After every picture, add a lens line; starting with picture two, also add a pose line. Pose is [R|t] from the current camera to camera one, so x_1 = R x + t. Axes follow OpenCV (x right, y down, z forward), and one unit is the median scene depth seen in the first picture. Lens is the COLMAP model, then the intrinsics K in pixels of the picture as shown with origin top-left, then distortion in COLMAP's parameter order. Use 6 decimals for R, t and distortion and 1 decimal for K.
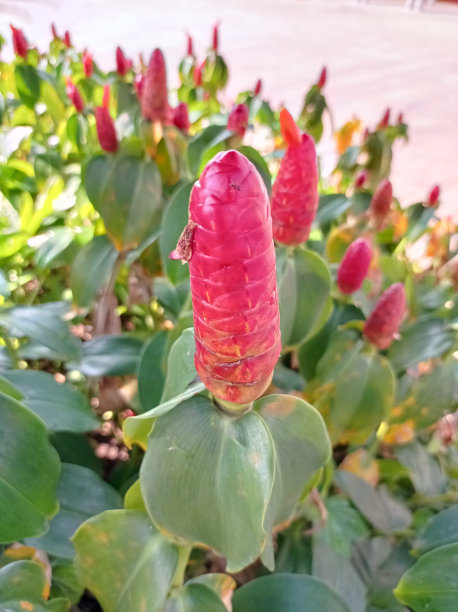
lens RADIAL K [[506.4, 0, 229.0], [0, 506.4, 306.0], [0, 0, 1]] dist [0.038458, -0.076374]
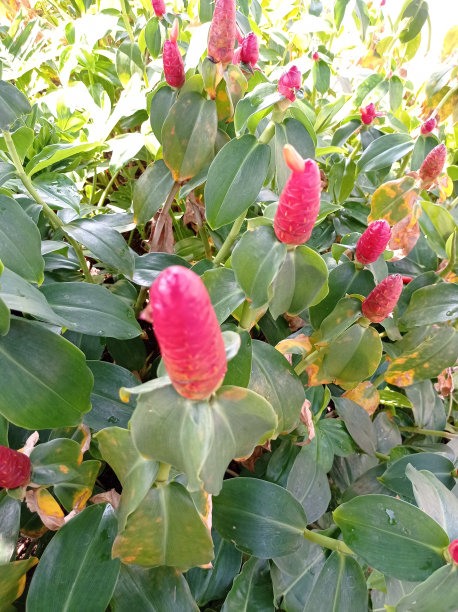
lens RADIAL K [[506.4, 0, 229.0], [0, 506.4, 306.0], [0, 0, 1]] dist [0.038458, -0.076374]
pose [[0.977112, 0.169018, -0.129171, 0.117849], [-0.130989, 0.956494, 0.260692, -0.203113], [0.167613, -0.237805, 0.956742, -0.135029]]
